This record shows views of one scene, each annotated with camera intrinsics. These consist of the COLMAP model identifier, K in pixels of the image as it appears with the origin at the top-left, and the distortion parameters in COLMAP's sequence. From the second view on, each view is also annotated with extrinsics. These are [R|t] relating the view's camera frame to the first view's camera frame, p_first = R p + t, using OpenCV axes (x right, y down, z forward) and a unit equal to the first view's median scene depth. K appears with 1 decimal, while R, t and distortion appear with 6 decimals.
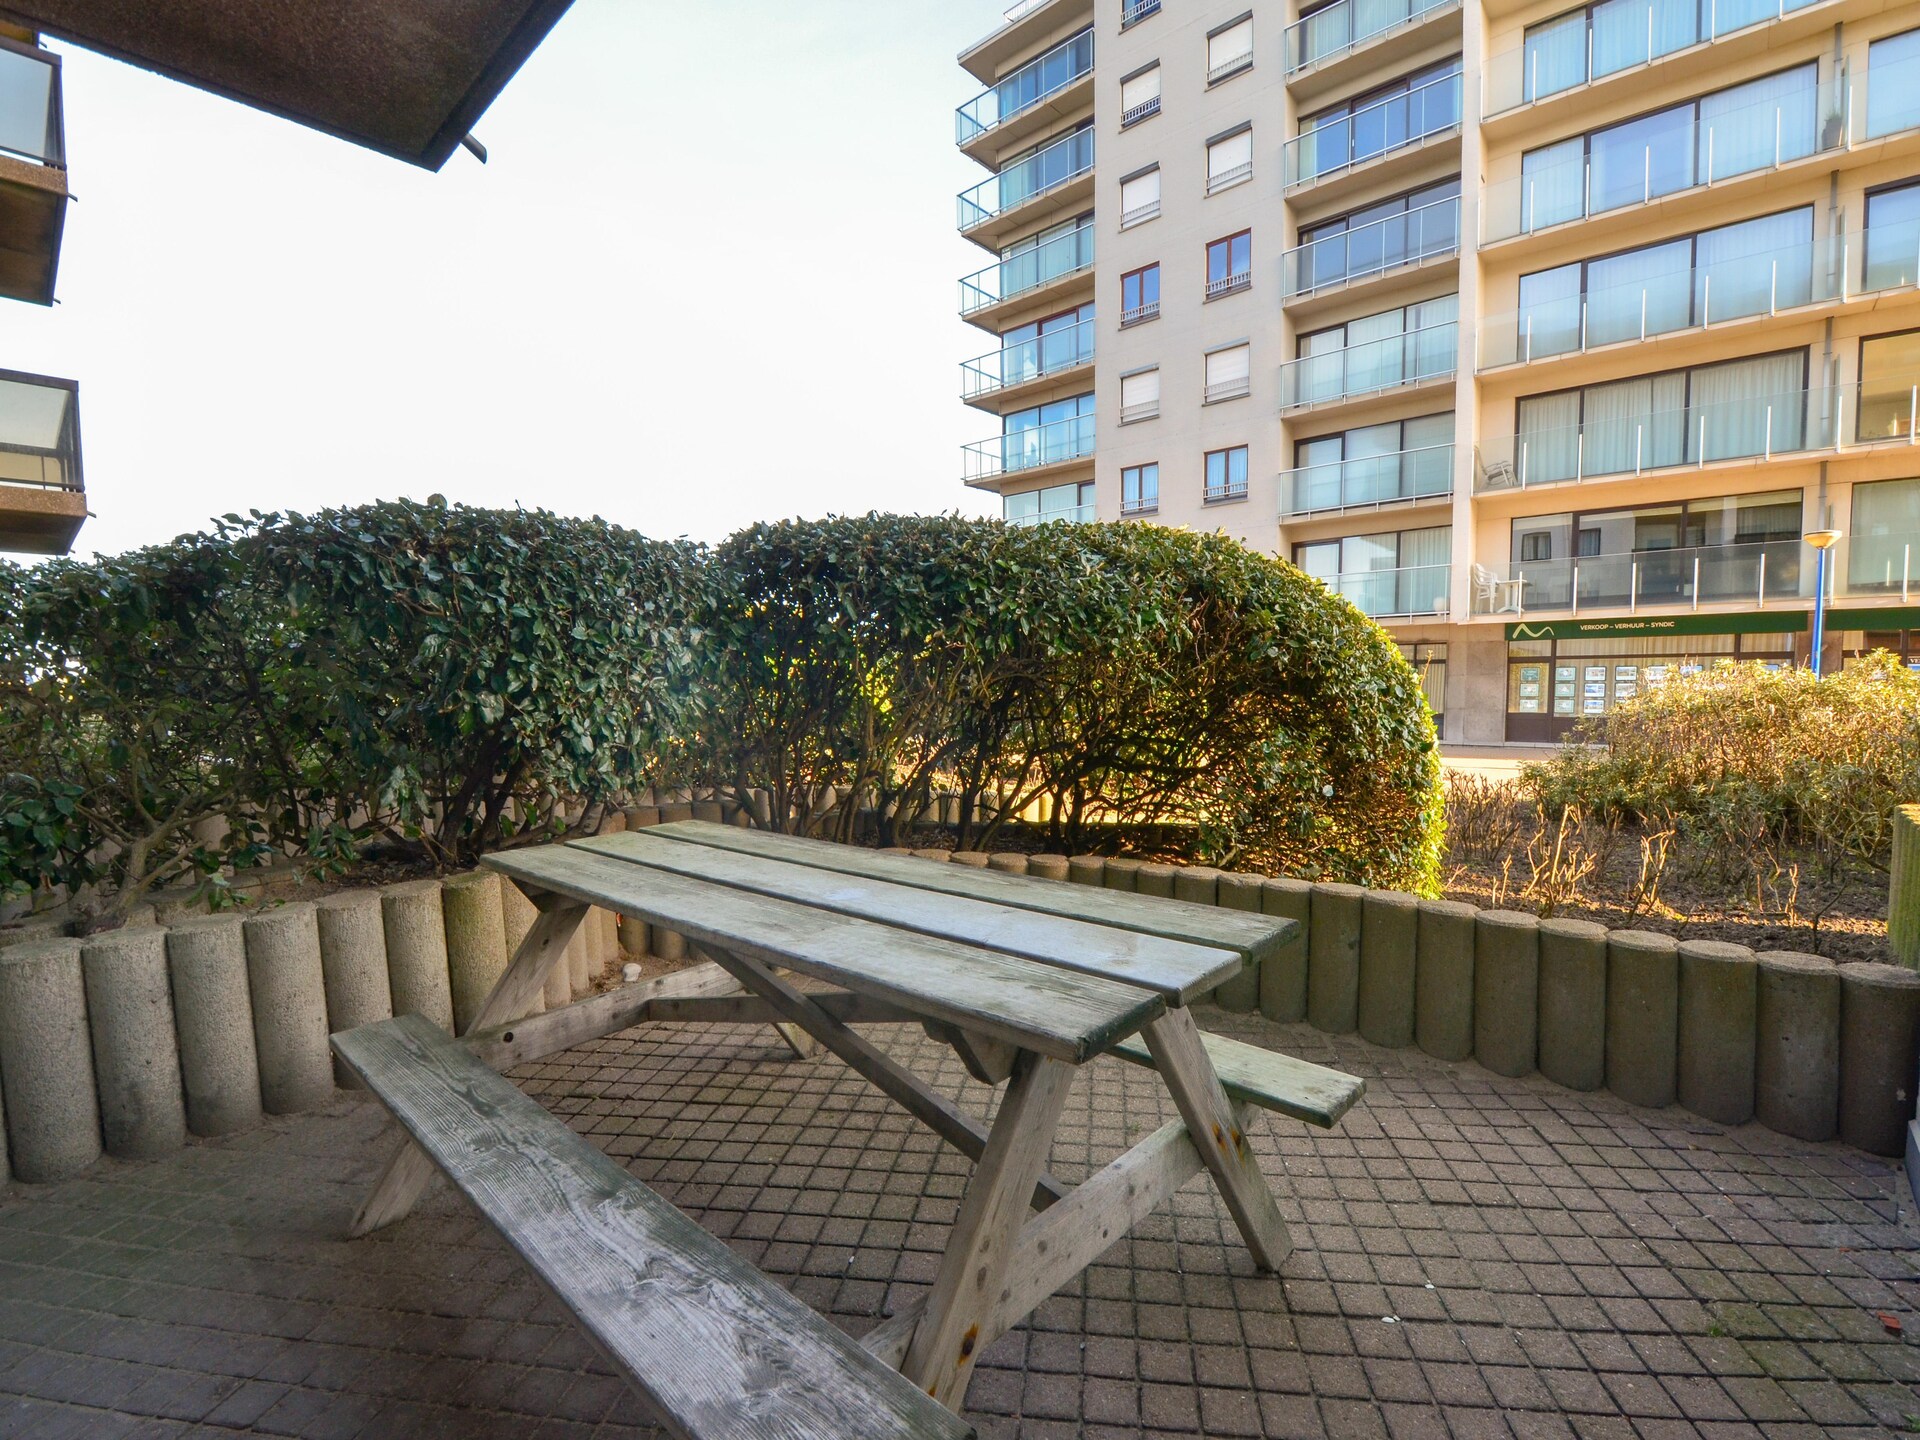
lens RADIAL K [[897.2, 0, 959.8], [0, 897.2, 753.0], [0, 0, 1]] dist [-0.000732, -0.013847]
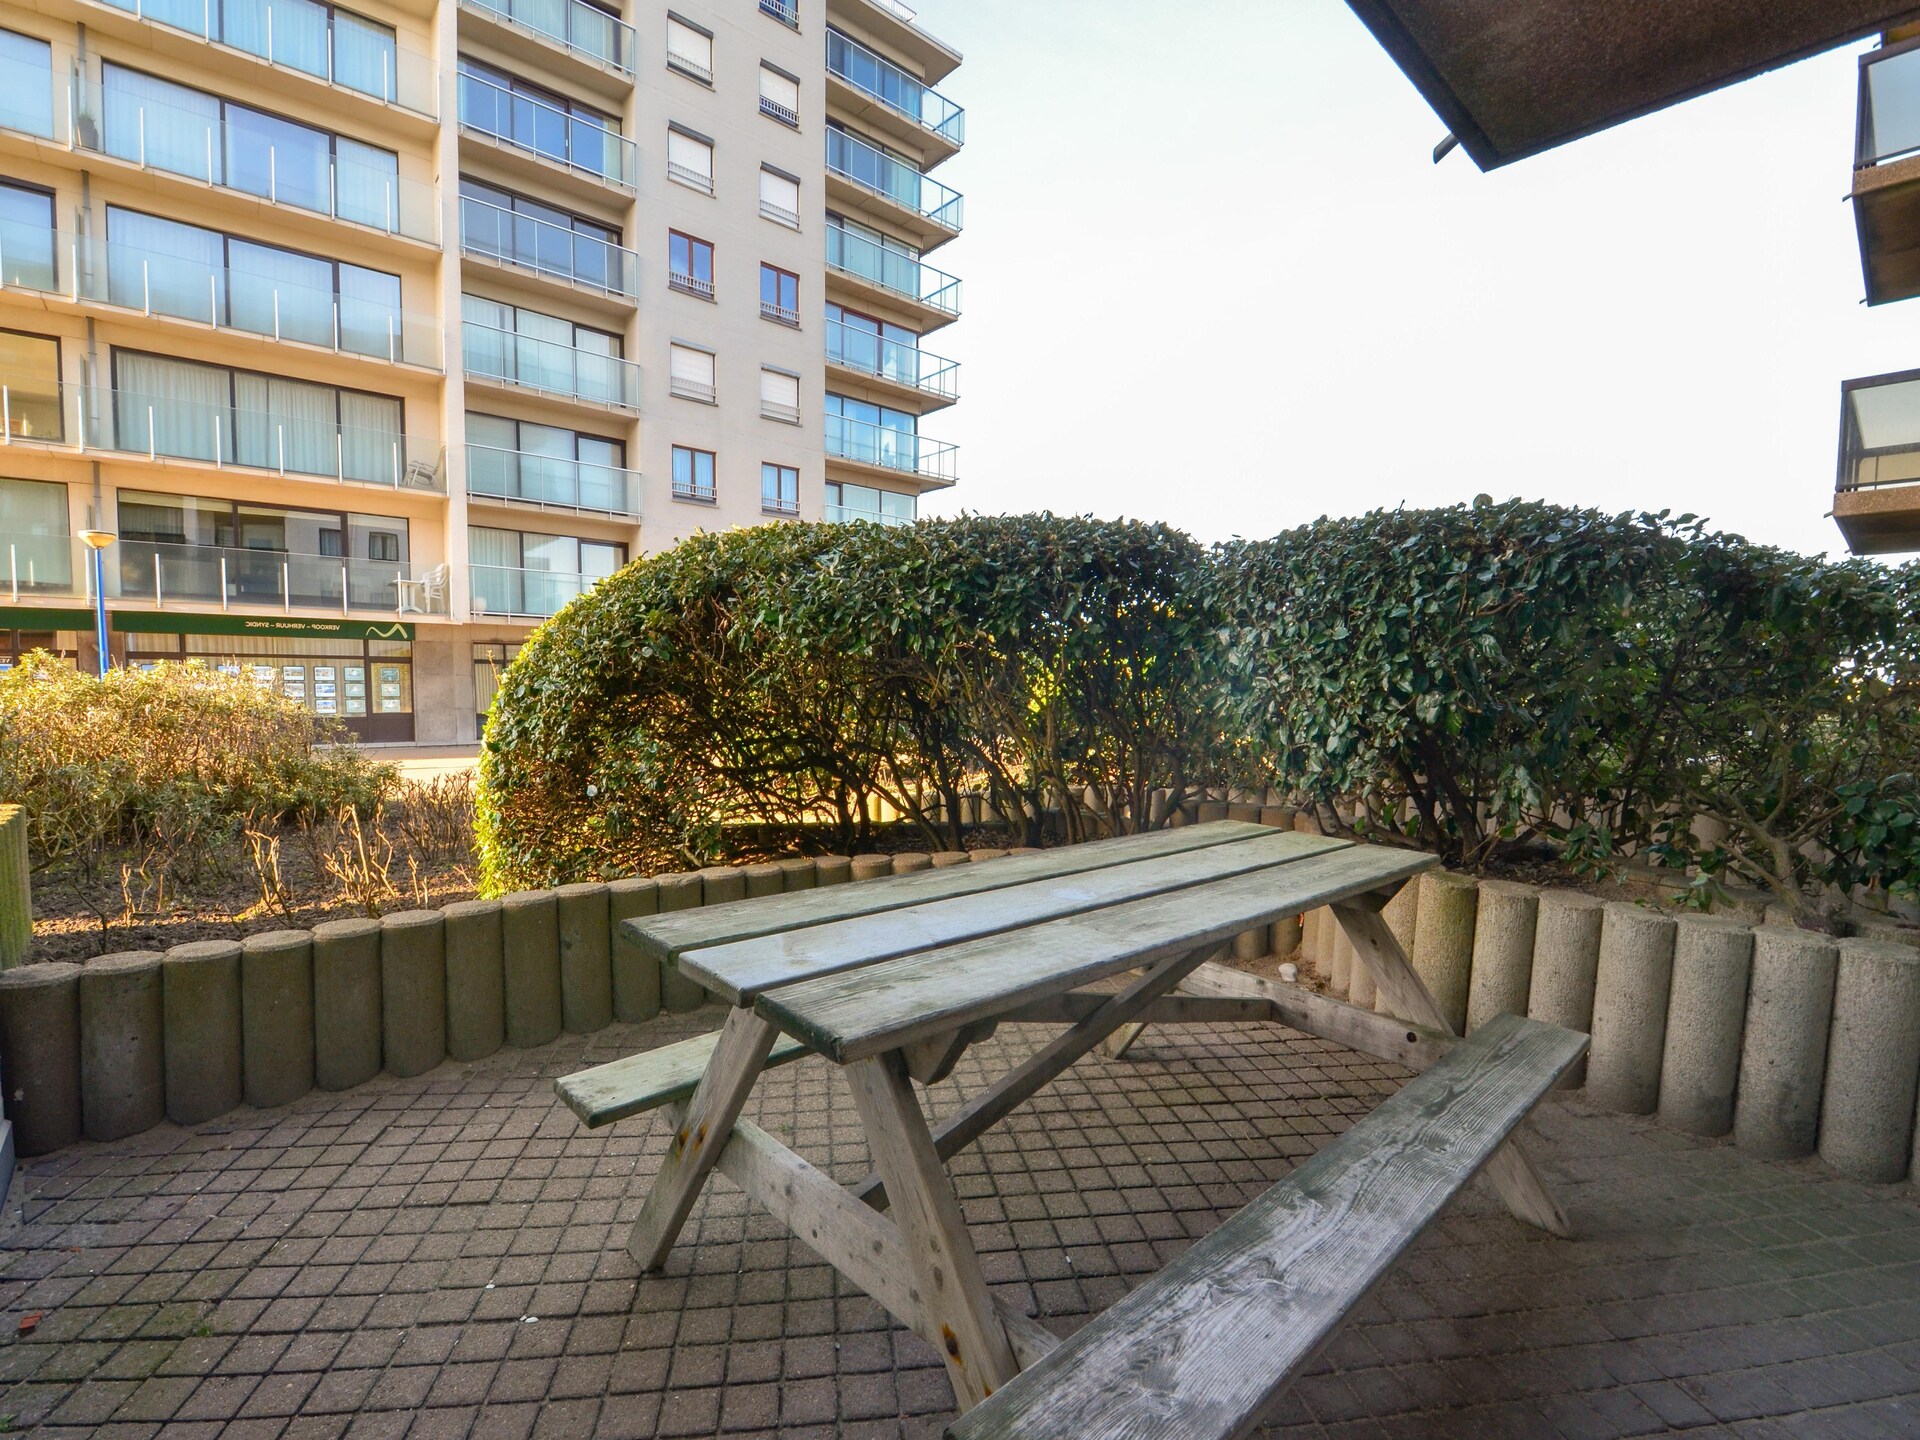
lens RADIAL K [[897.2, 0, 959.8], [0, 897.2, 753.0], [0, 0, 1]] dist [-0.000732, -0.013847]
pose [[0.097840, -0.064238, 0.993127, -0.682052], [0.064235, 0.996241, 0.058112, -0.039862], [-0.993127, 0.058108, 0.101599, 0.617110]]
